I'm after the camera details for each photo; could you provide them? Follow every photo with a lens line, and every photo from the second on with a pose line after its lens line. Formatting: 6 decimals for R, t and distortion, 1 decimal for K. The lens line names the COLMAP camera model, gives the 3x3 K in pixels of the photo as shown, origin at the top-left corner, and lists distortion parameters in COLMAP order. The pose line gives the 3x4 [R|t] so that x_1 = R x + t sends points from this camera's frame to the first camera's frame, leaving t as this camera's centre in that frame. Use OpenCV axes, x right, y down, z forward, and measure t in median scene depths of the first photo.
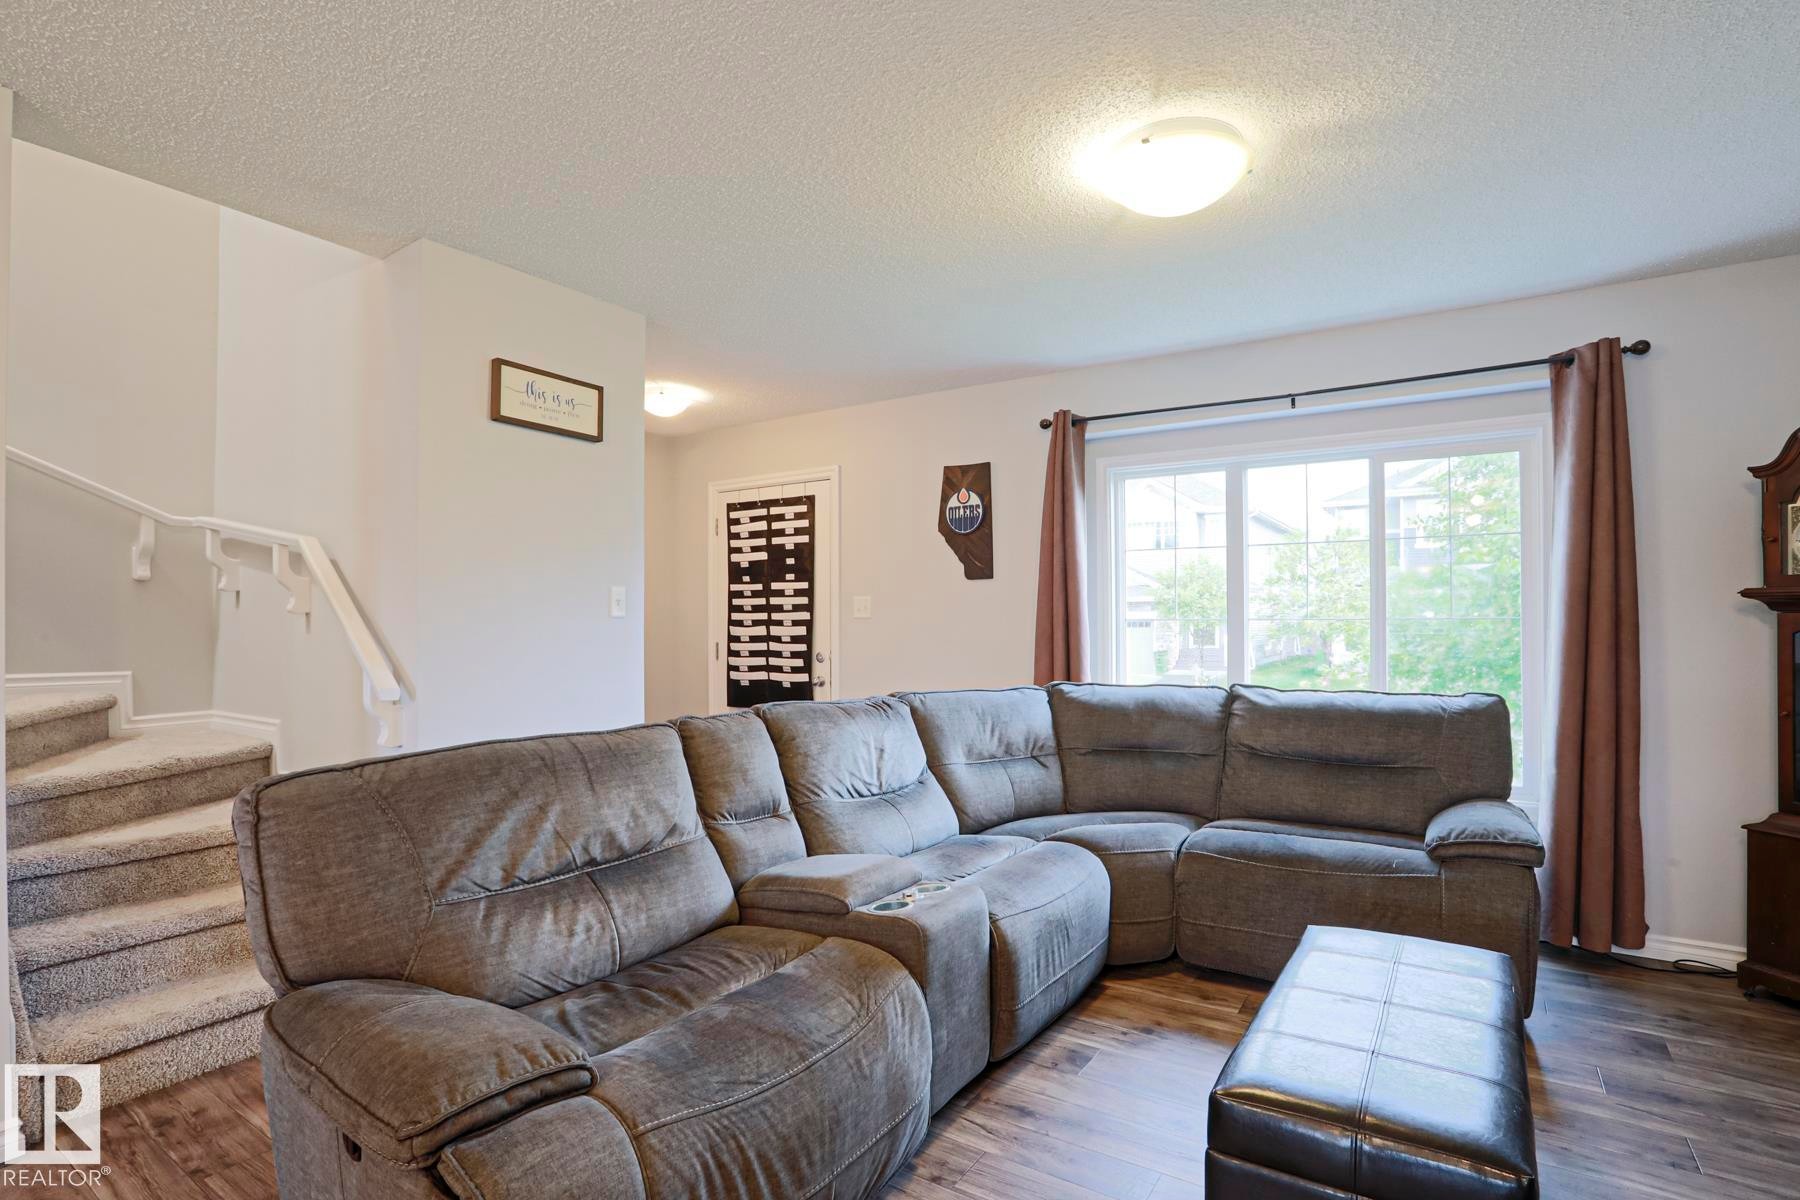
lens RADIAL K [[894.0, 0, 885.6], [0, 894.0, 615.5], [0, 0, 1]] dist [-0.046651, 0.022584]
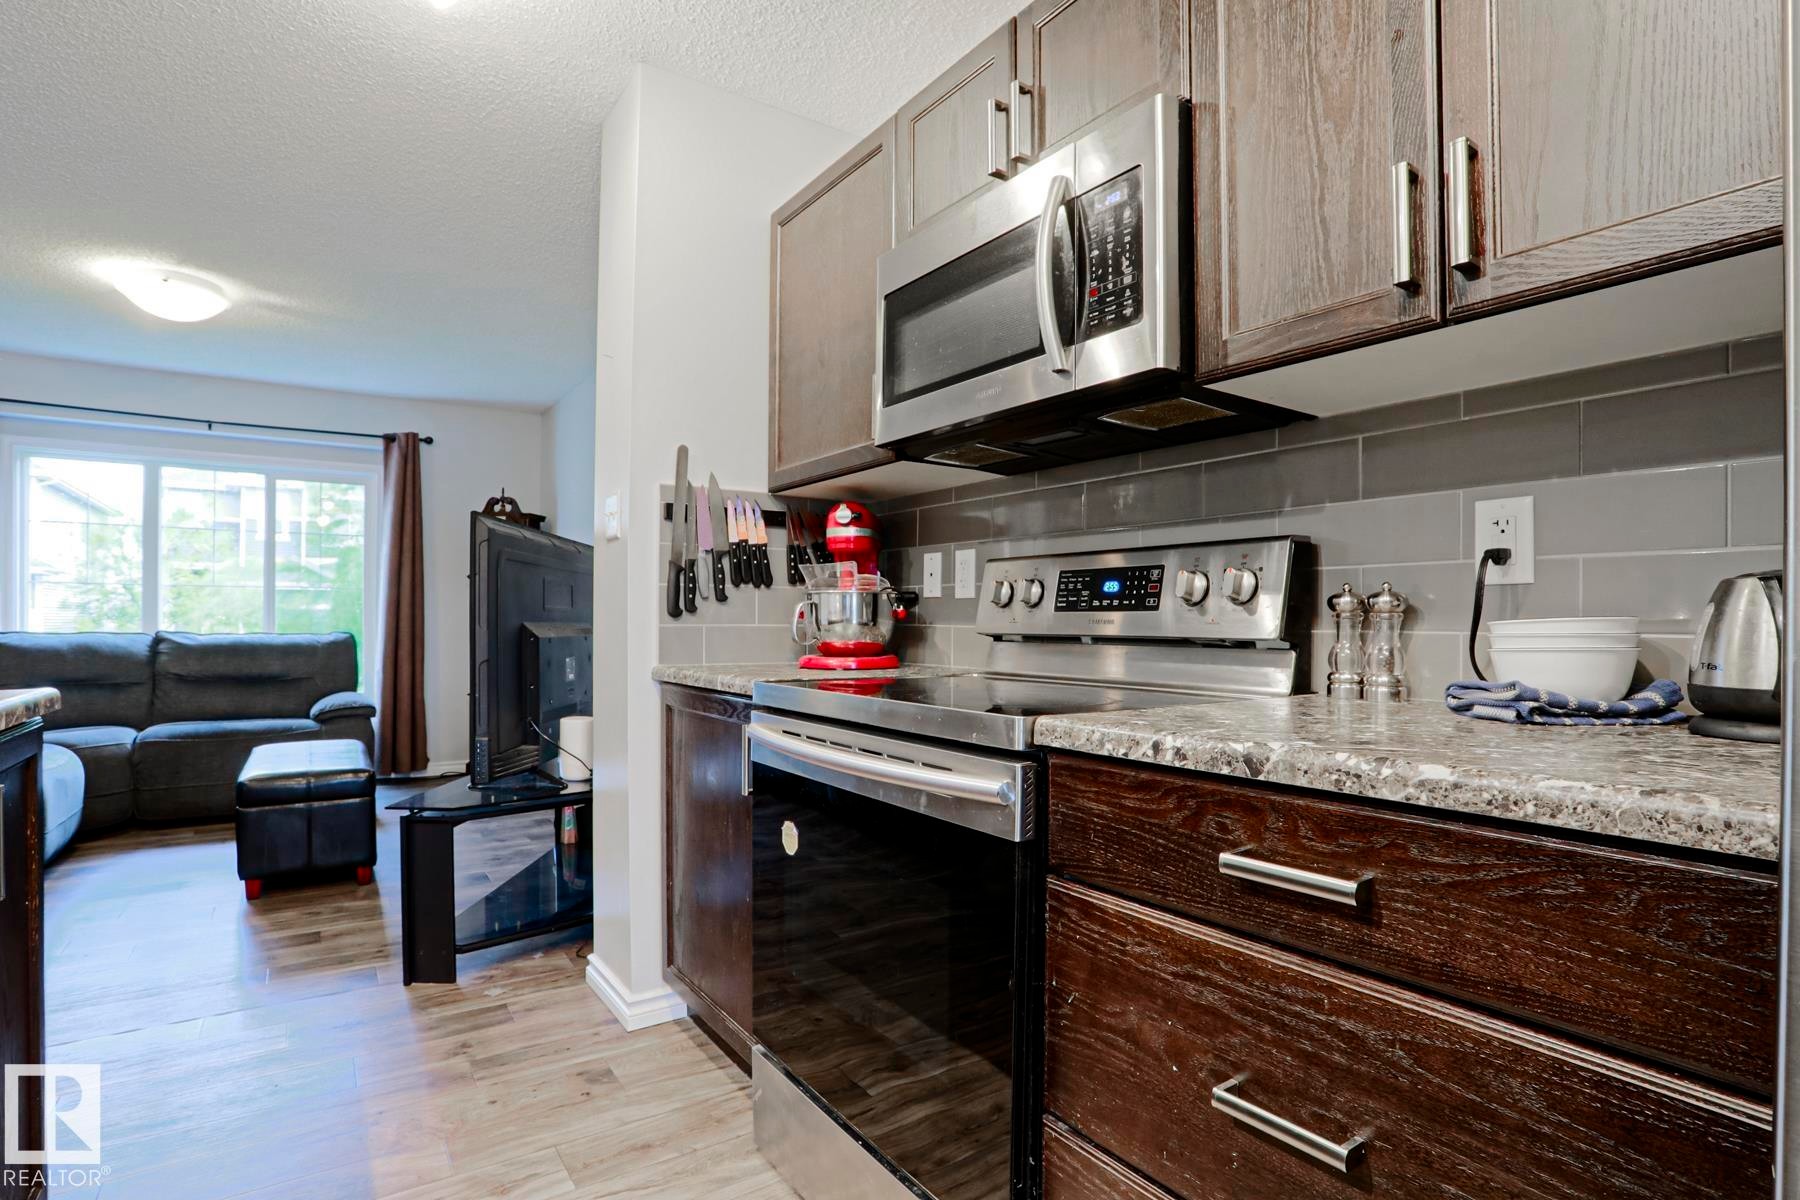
lens RADIAL K [[894.0, 0, 890.1], [0, 894.0, 619.9], [0, 0, 1]] dist [-0.046651, 0.022584]
pose [[0.385314, 0.003504, 0.922779, -0.422231], [-0.013791, 0.999903, 0.001962, 0.045981], [-0.922682, -0.013482, 0.385325, -0.550235]]
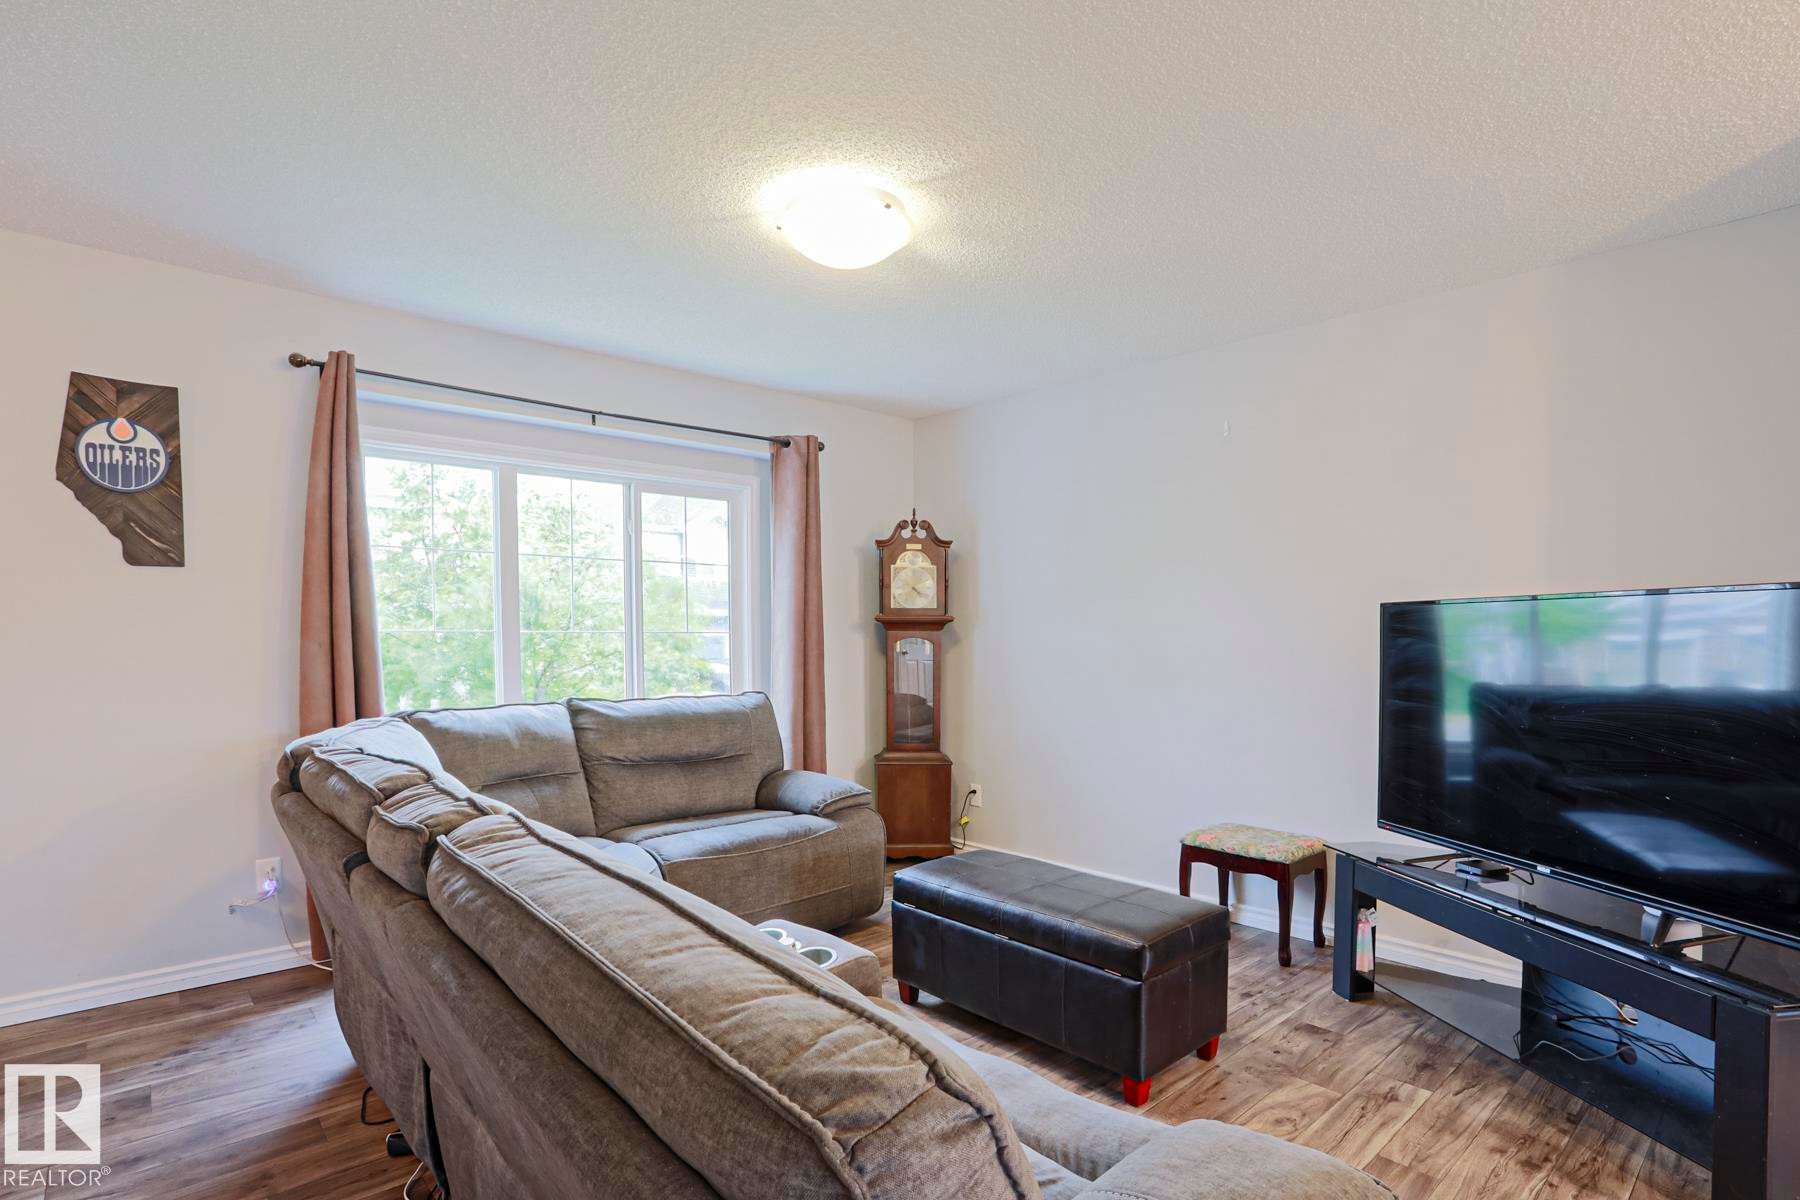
lens RADIAL K [[894.0, 0, 936.0], [0, 894.0, 669.6], [0, 0, 1]] dist [-0.046651, 0.022584]
pose [[0.246475, -0.037641, 0.968418, -0.487817], [-0.013618, 0.999012, 0.042296, -0.001773], [-0.969053, -0.023613, 0.245719, 0.400874]]
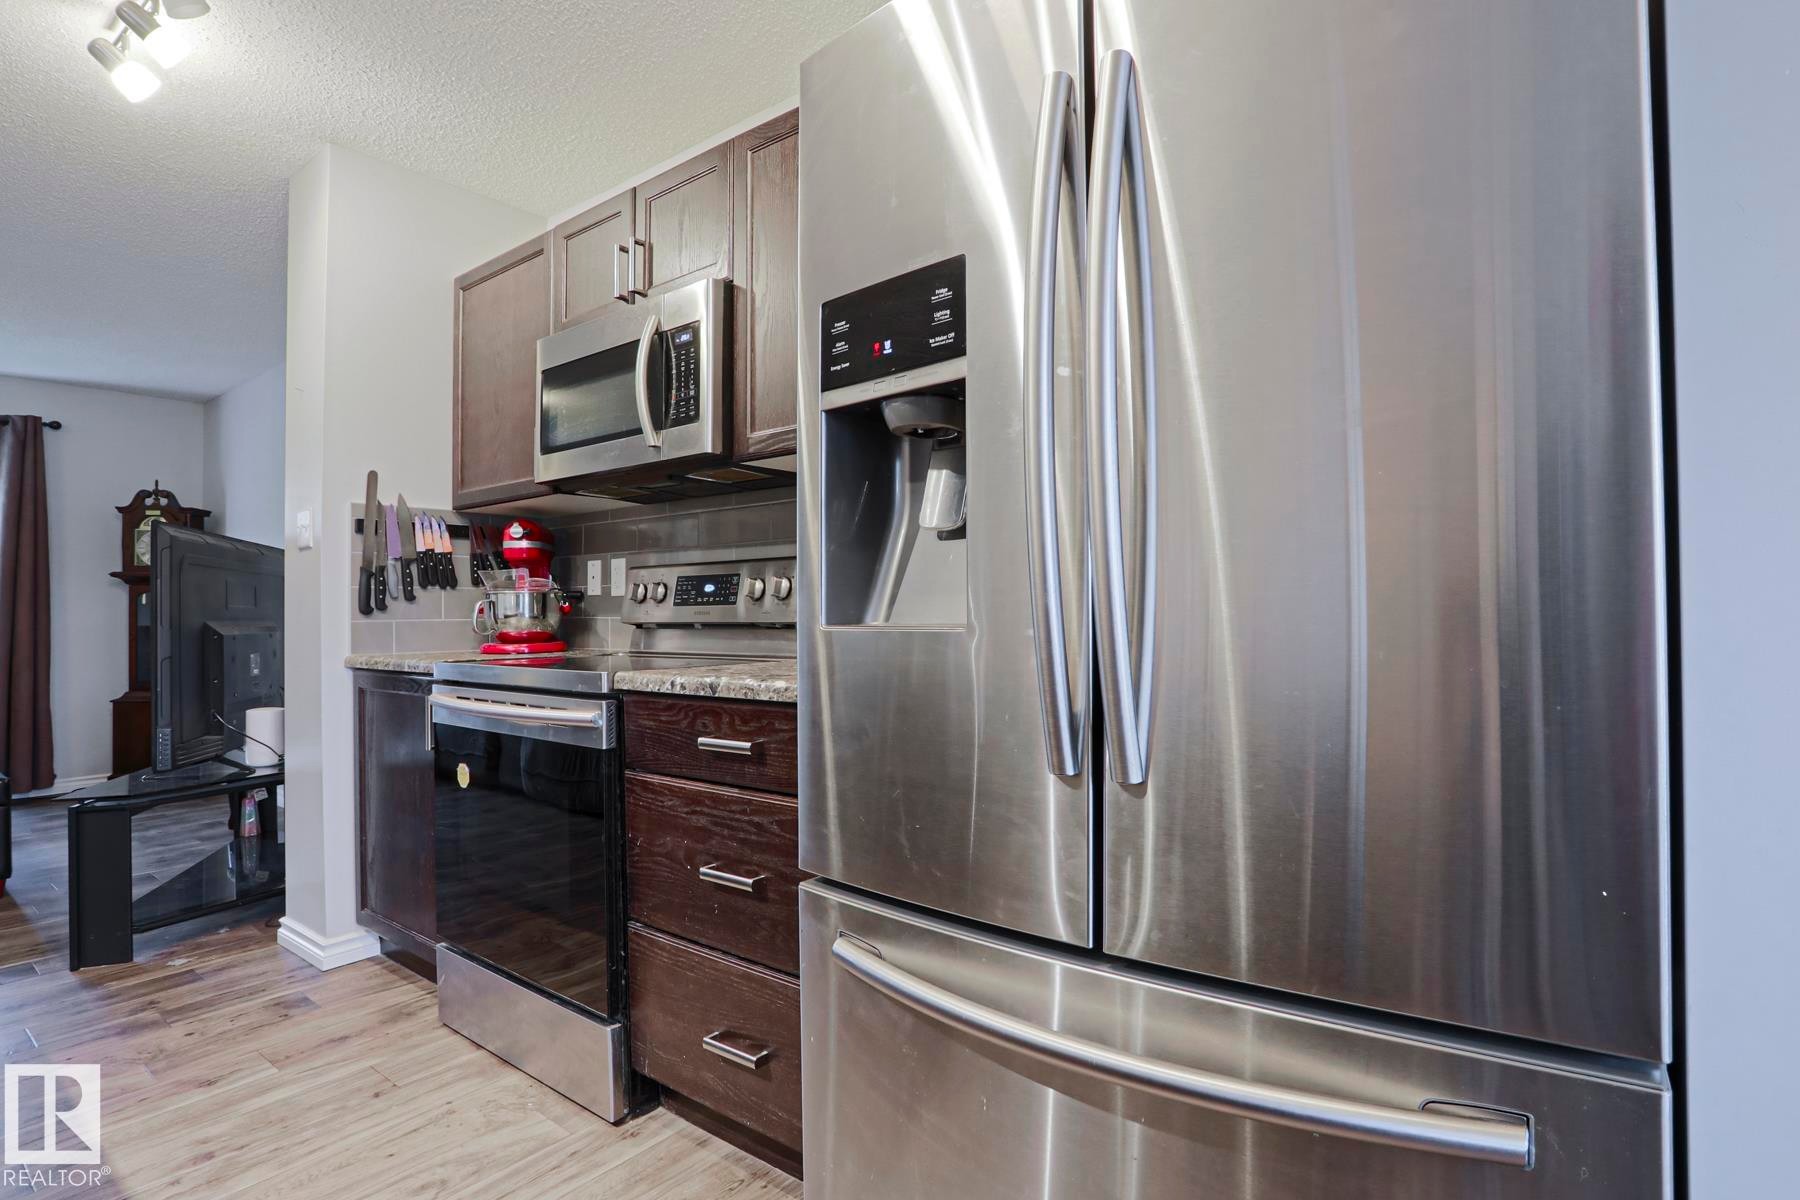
lens RADIAL K [[894.0, 0, 920.7], [0, 894.0, 593.4], [0, 0, 1]] dist [-0.046651, 0.022584]
pose [[0.068977, 0.017949, 0.997457, -0.622609], [0.002346, 0.999832, -0.018154, 0.044108], [-0.997615, 0.003592, 0.068924, -0.695769]]
